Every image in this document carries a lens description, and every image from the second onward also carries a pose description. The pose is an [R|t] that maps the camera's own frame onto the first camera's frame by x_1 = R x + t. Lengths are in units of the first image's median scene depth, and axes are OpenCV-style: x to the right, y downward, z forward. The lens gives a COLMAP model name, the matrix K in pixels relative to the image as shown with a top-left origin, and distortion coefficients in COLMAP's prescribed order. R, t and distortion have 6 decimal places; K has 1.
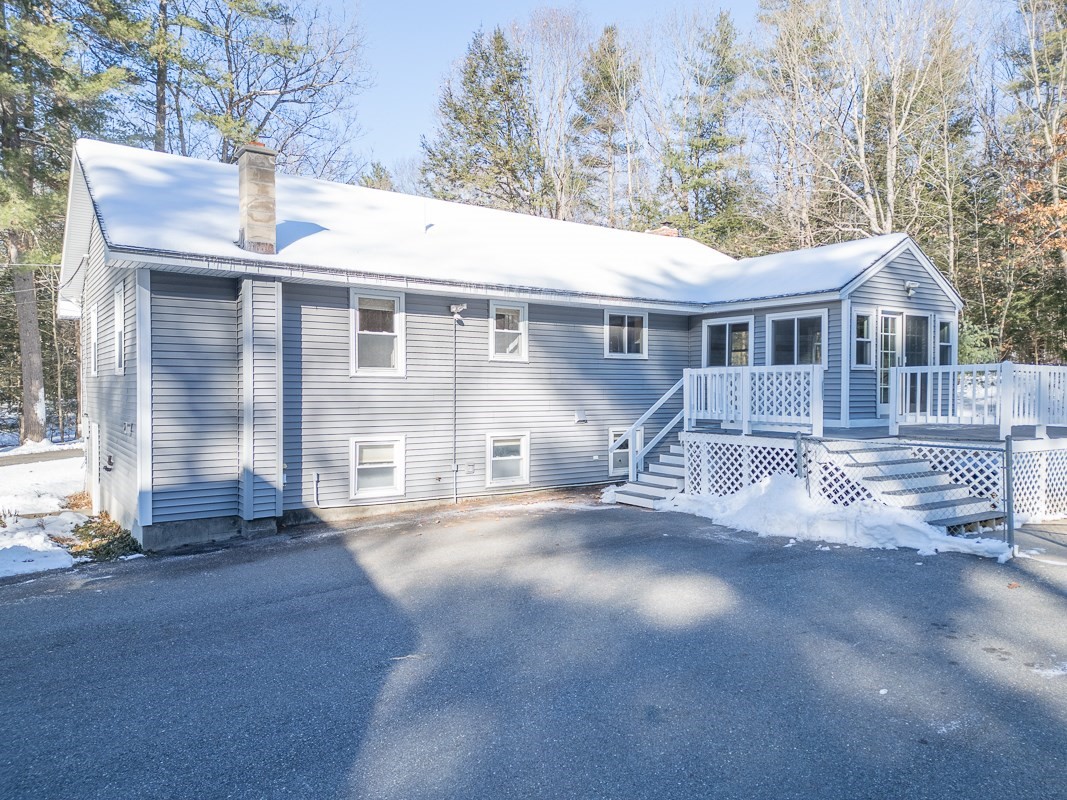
lens RADIAL K [[753.5, 0, 533.5], [0, 753.5, 400.0], [0, 0, 1]] dist [0.033328, -0.004192]
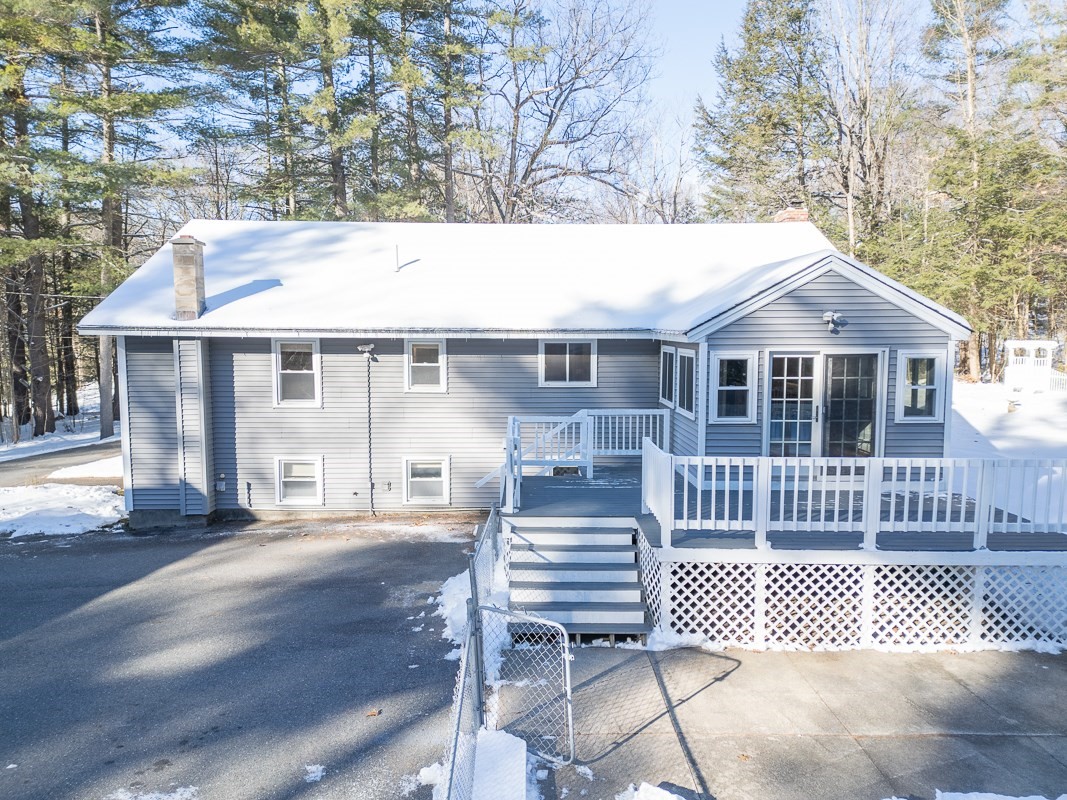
lens RADIAL K [[753.5, 0, 533.5], [0, 753.5, 400.0], [0, 0, 1]] dist [0.033328, -0.004192]
pose [[0.827827, 0.052410, -0.558530, 0.723930], [-0.009100, 0.996750, 0.080043, -0.132303], [0.560909, -0.061179, 0.825614, 0.186754]]
